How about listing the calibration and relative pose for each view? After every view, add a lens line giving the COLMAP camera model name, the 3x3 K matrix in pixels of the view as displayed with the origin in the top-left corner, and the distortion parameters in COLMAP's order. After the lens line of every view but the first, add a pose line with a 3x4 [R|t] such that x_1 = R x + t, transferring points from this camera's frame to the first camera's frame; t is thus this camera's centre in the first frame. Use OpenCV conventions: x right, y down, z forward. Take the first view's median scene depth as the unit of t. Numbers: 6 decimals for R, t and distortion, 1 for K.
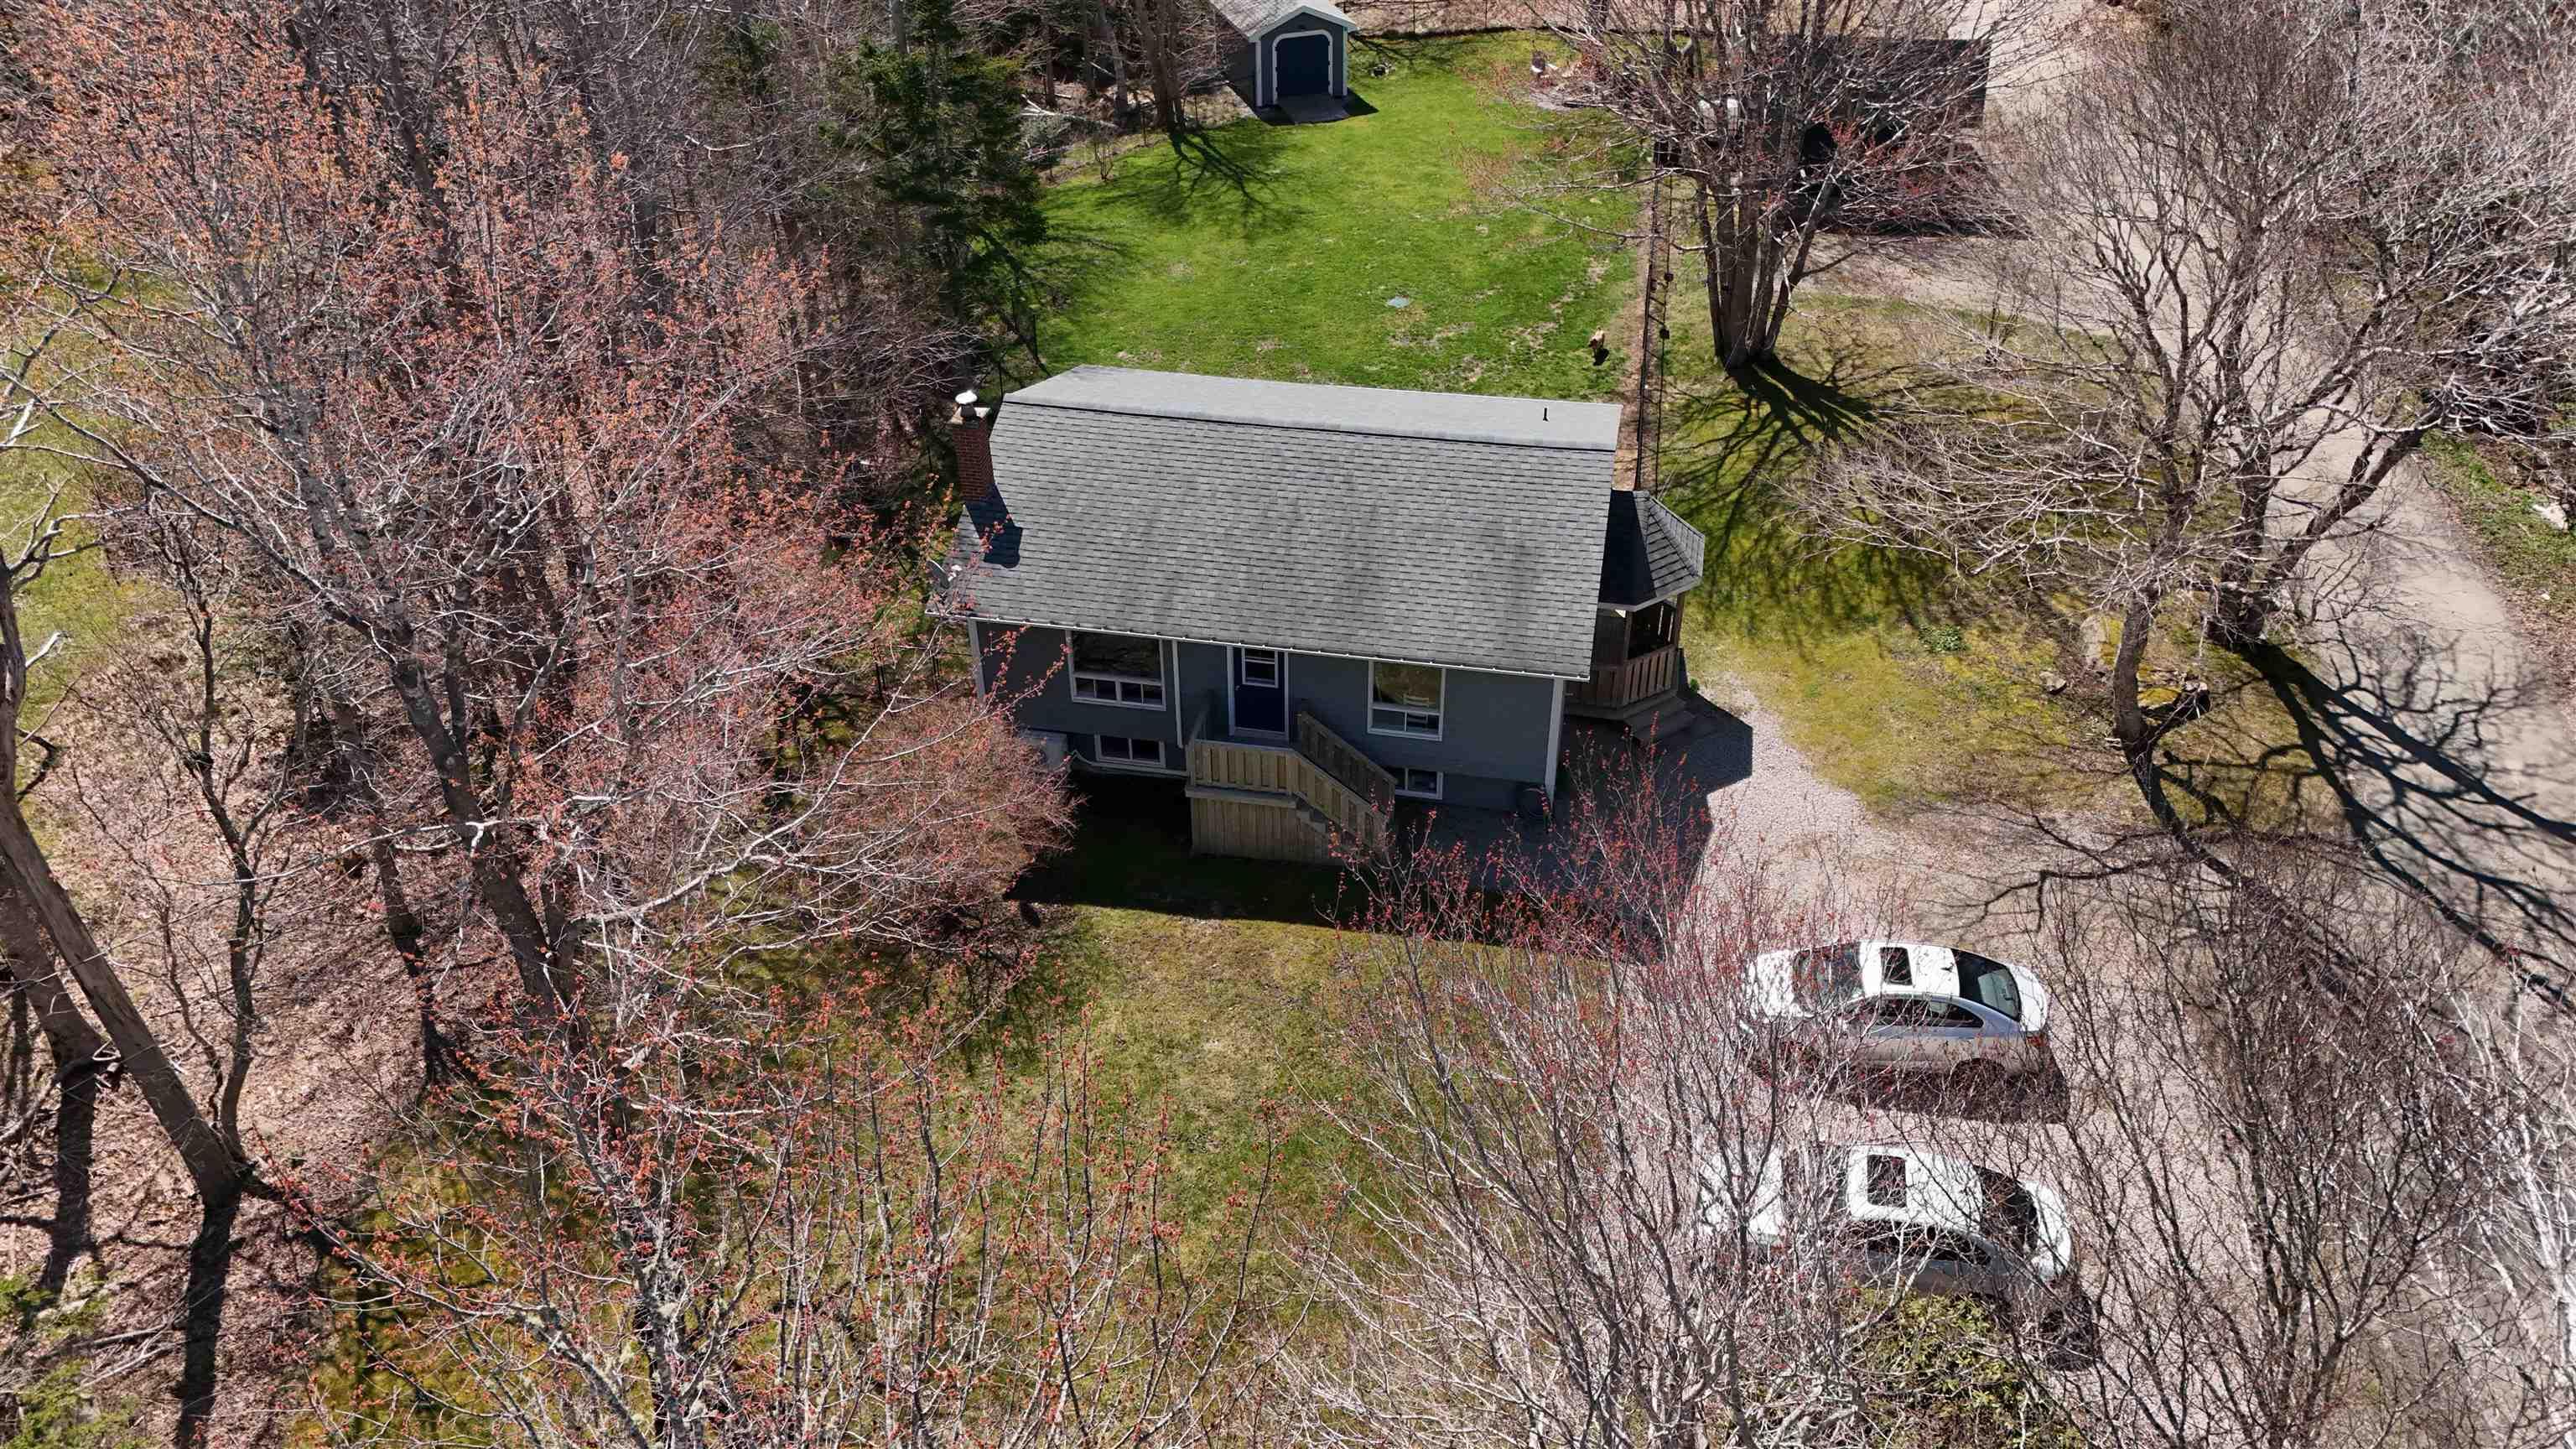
lens RADIAL K [[1885.1, 0, 1288.0], [0, 1885.1, 724.5], [0, 0, 1]] dist [0.078970, -0.080360]
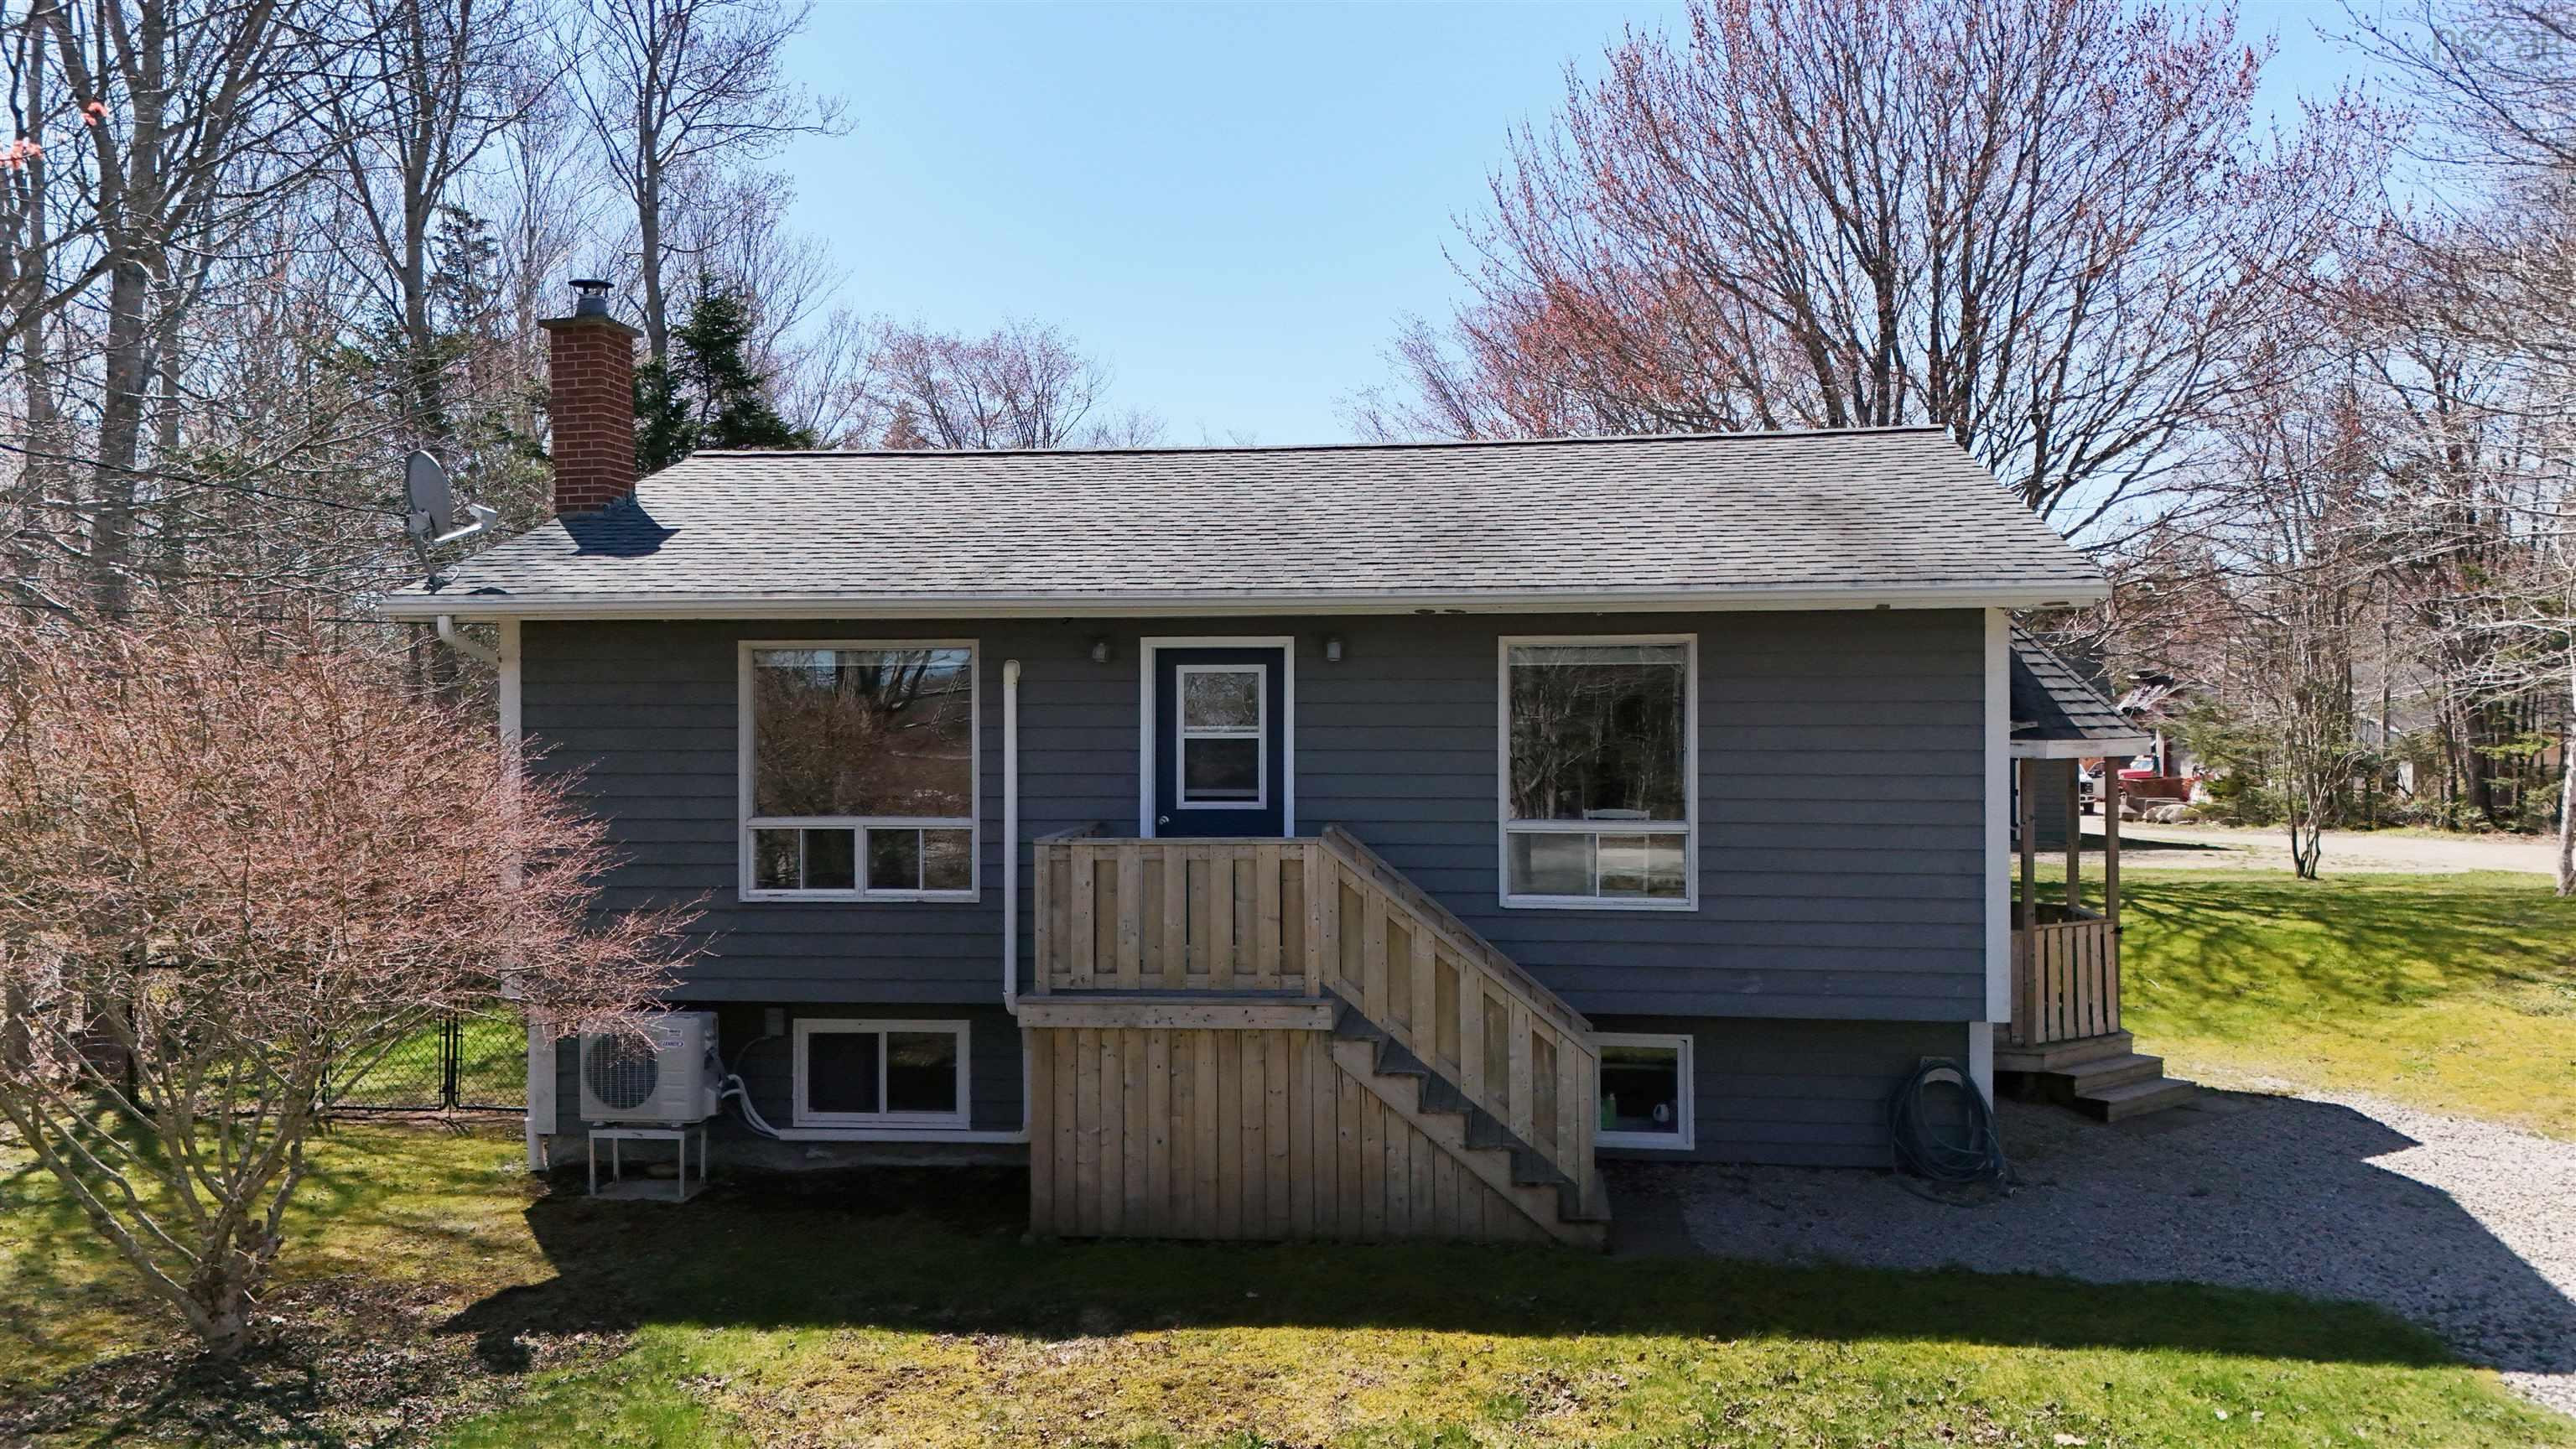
lens RADIAL K [[1880.8, 0, 1288.0], [0, 1880.8, 724.5], [0, 0, 1]] dist [0.028826, 0.002146]
pose [[0.997767, 0.013231, 0.065461, -0.027121], [0.027144, 0.815223, -0.578511, 0.197058], [-0.061019, 0.578996, 0.813044, 0.672790]]
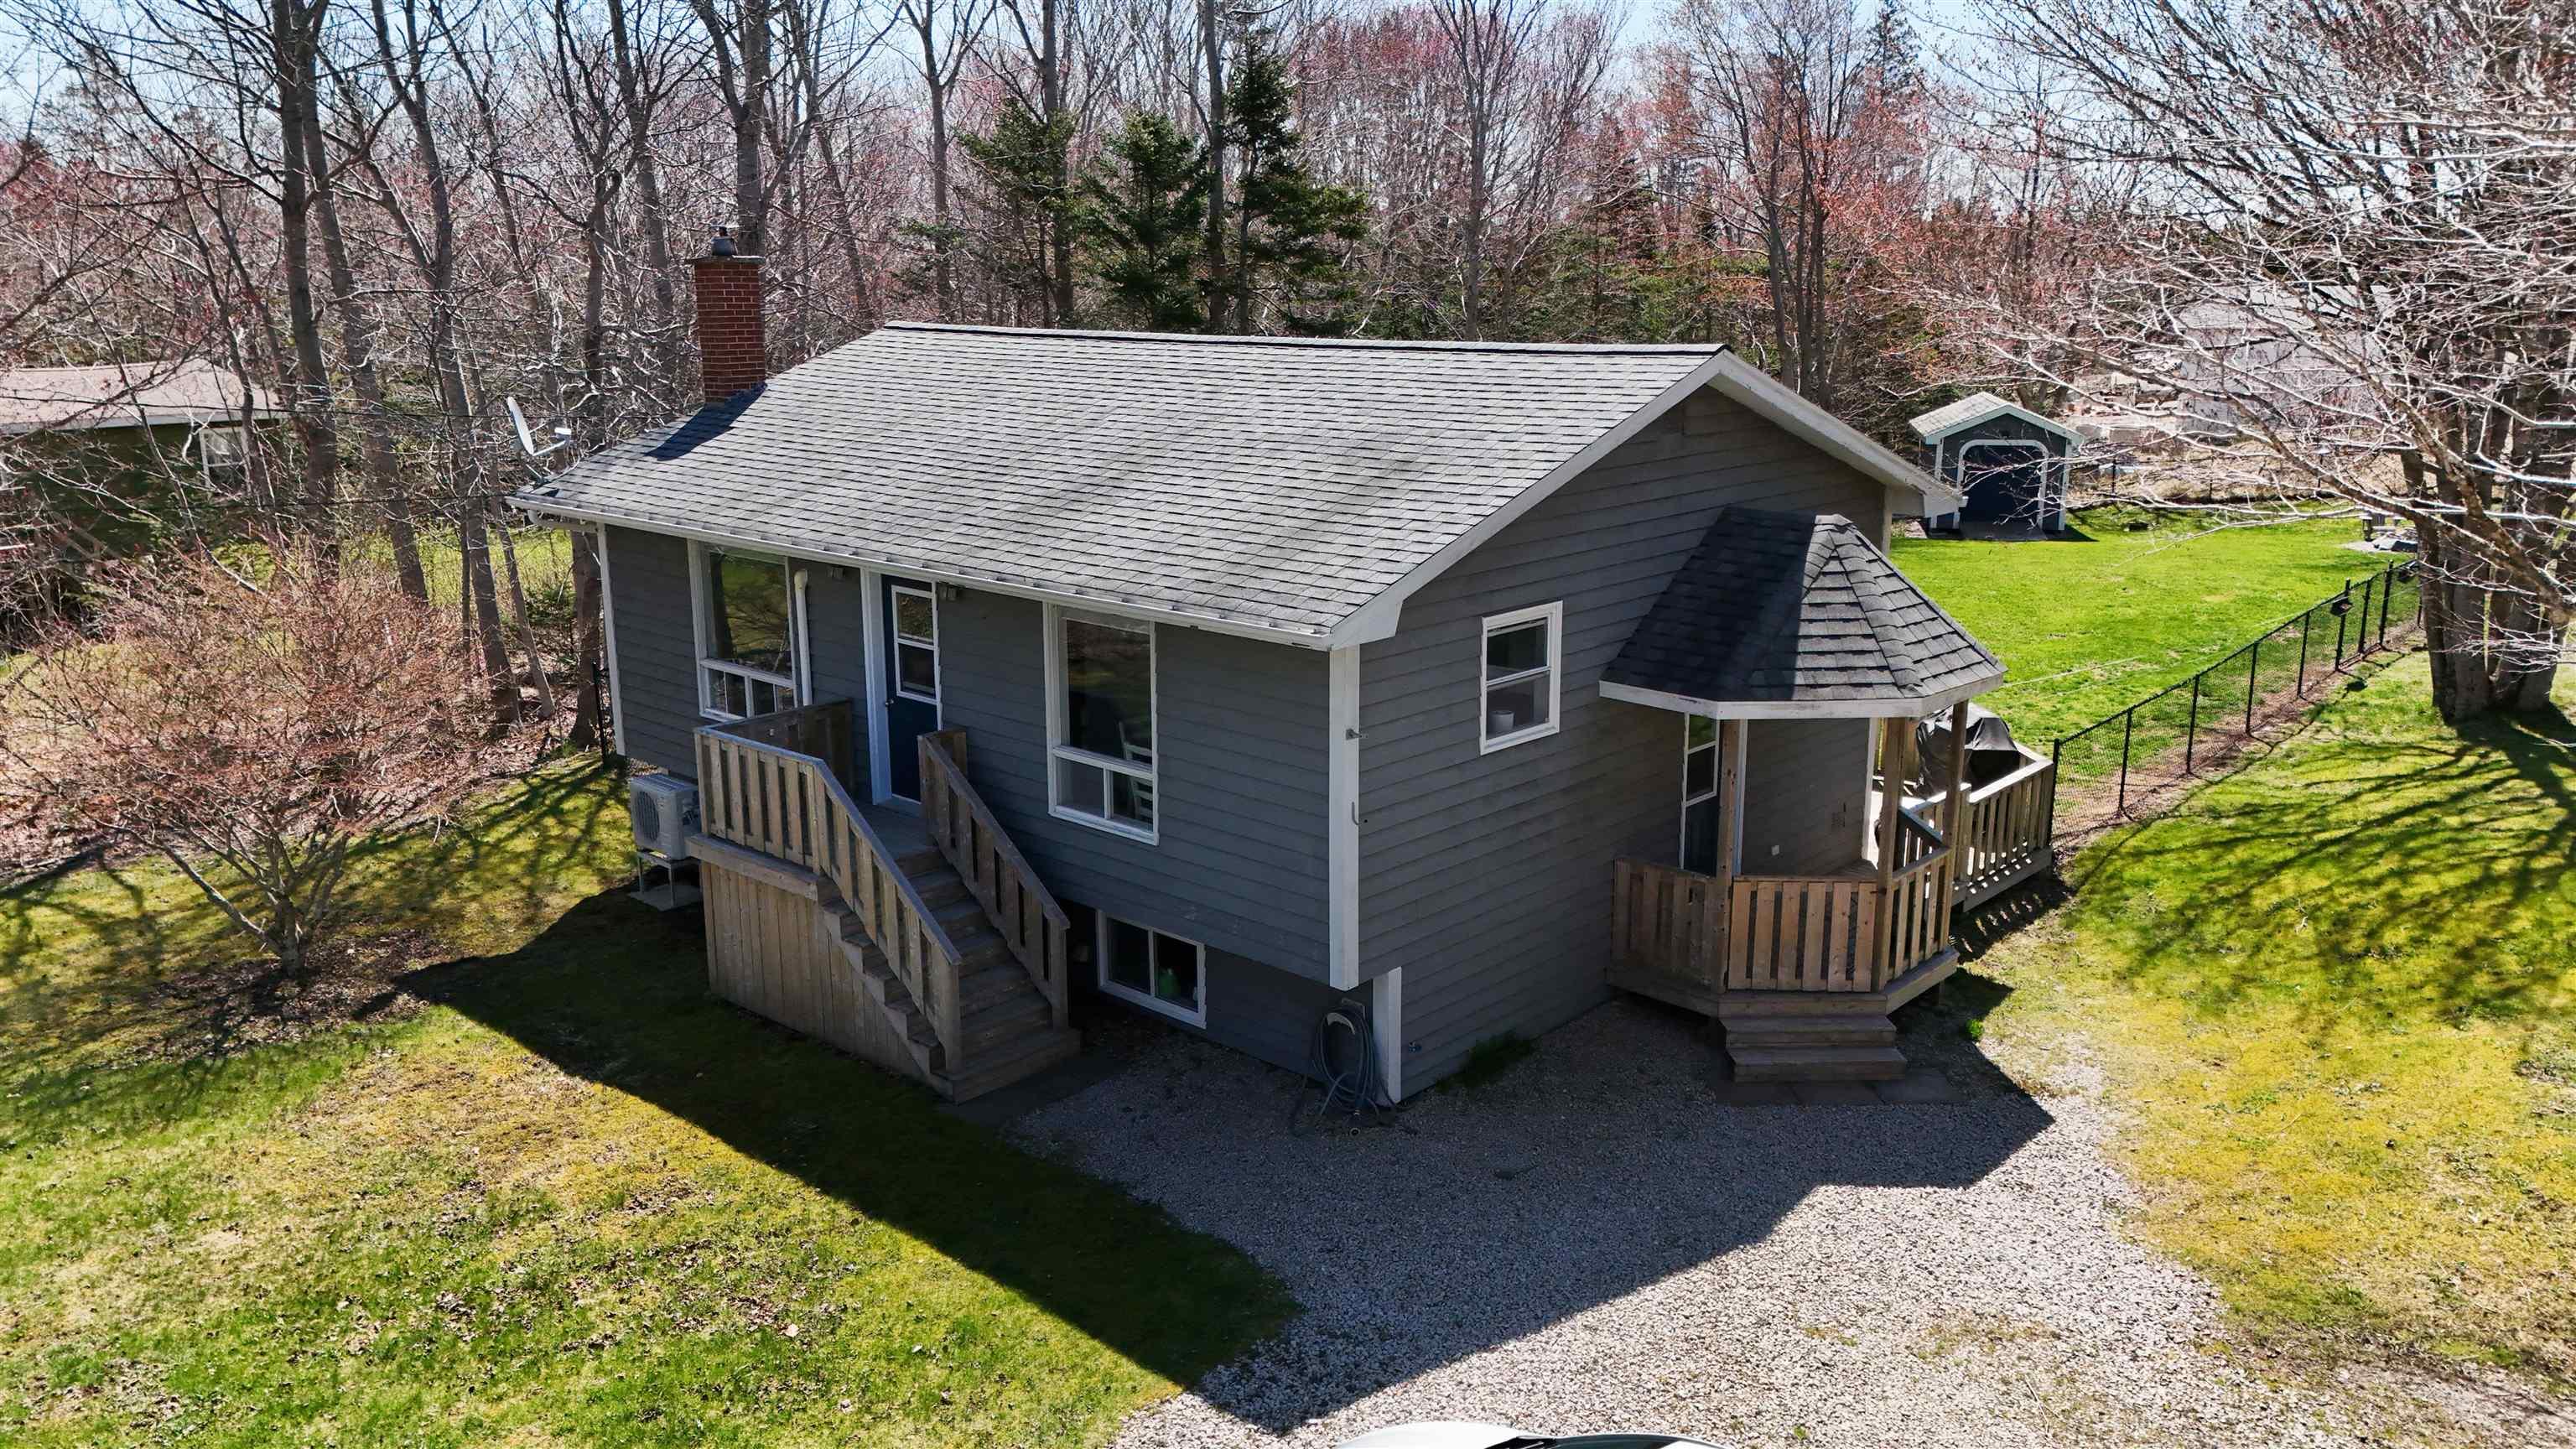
lens RADIAL K [[1885.1, 0, 1288.0], [0, 1885.1, 724.5], [0, 0, 1]] dist [0.078970, -0.080360]
pose [[0.853397, 0.135544, -0.503330, 0.333246], [-0.314802, 0.903640, -0.290403, 0.104023], [0.415467, 0.406279, 0.813834, 0.634626]]
